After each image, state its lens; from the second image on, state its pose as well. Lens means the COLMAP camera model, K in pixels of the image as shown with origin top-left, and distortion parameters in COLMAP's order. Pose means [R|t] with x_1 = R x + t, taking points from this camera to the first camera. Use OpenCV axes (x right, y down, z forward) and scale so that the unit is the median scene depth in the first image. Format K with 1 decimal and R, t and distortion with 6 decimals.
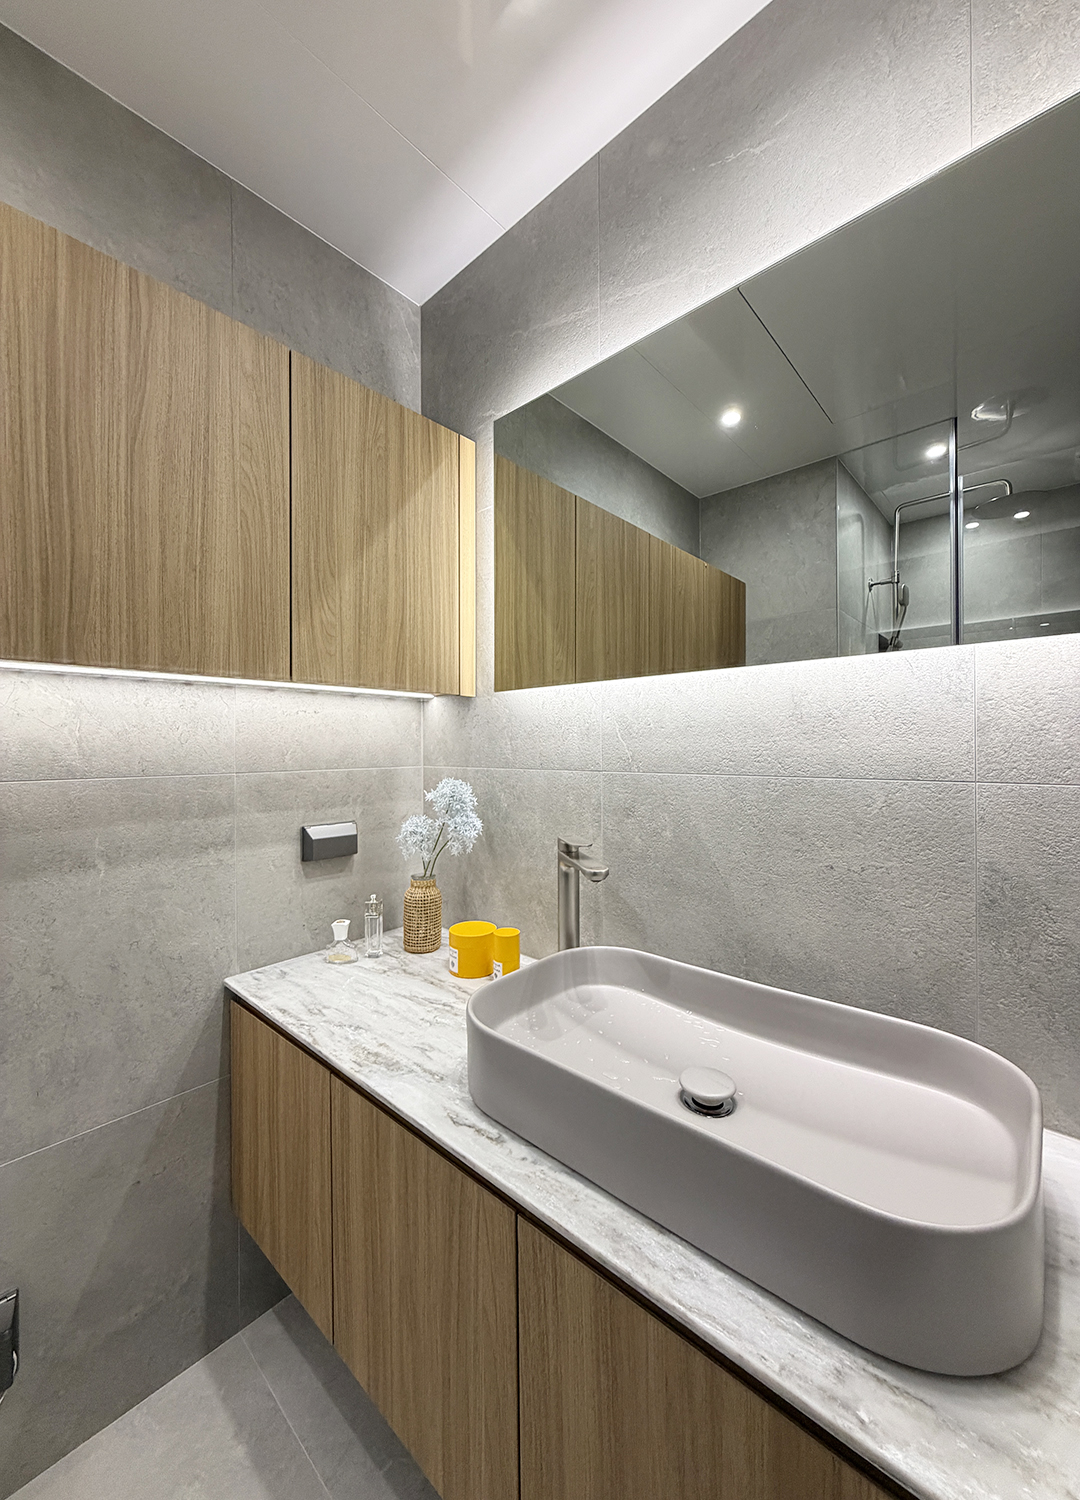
lens RADIAL K [[604.7, 0, 570.9], [0, 604.7, 744.0], [0, 0, 1]] dist [0.000940, 0.000282]
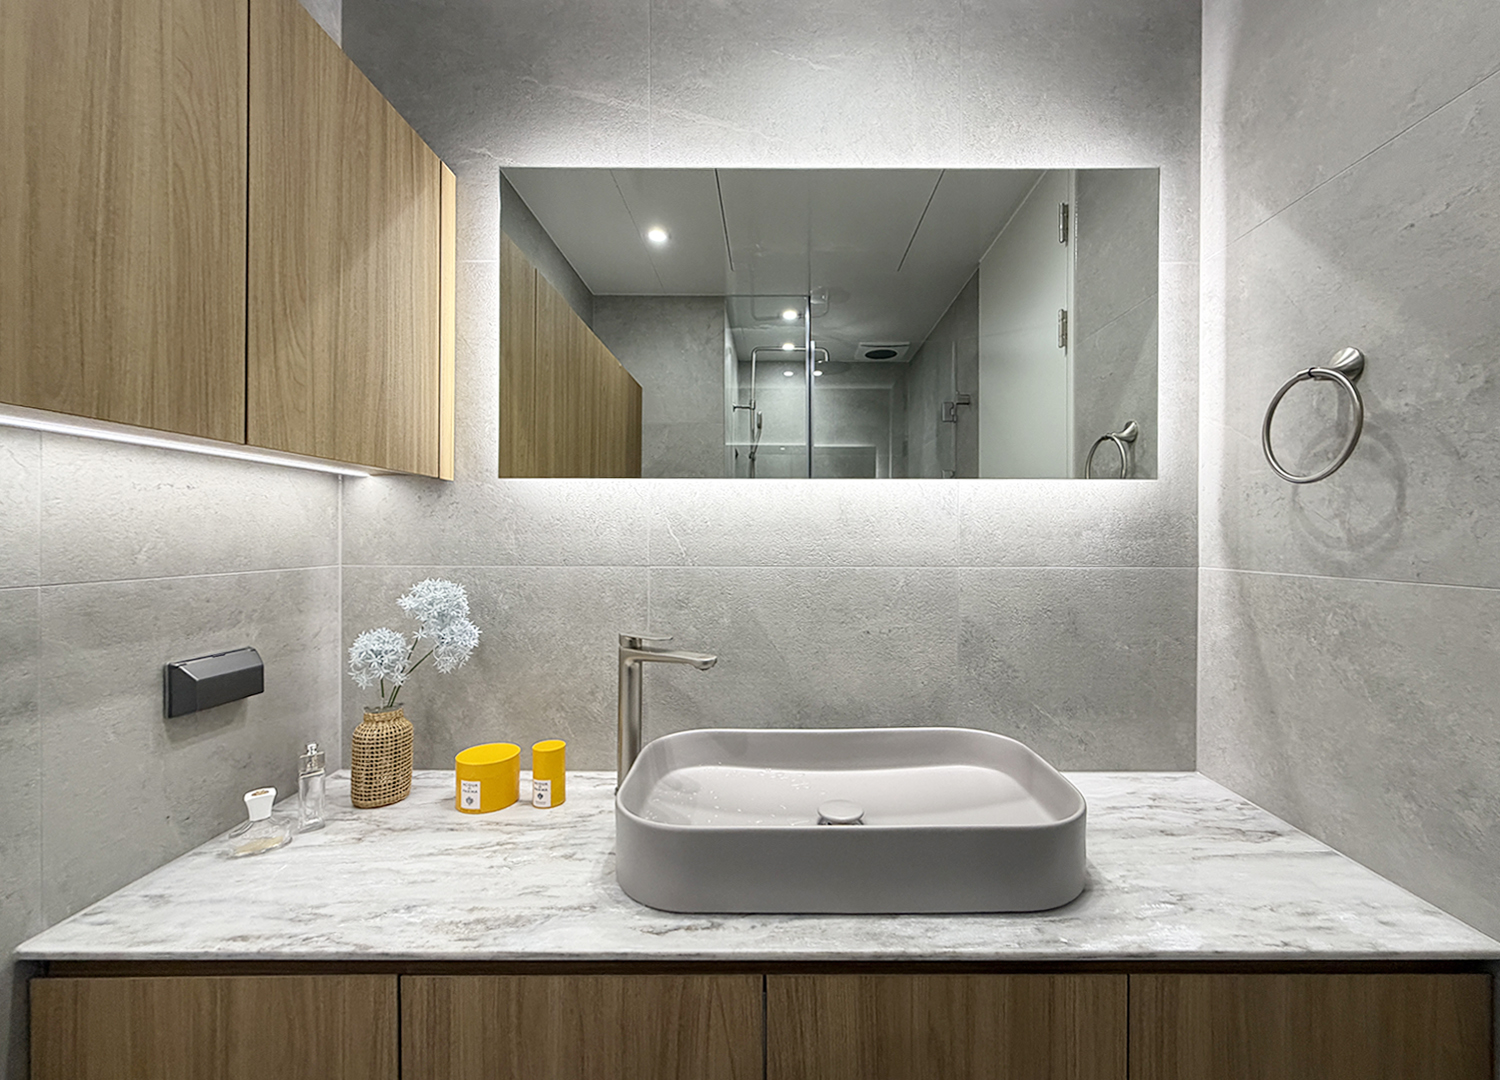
lens RADIAL K [[616.1, 0, 723.7], [0, 616.1, 533.8], [0, 0, 1]] dist [0.000766, -0.000019]
pose [[0.740025, 0.008545, 0.672525, -0.505256], [-0.010381, 0.999945, -0.001281, -0.008254], [-0.672499, -0.006033, 0.740073, 0.132118]]
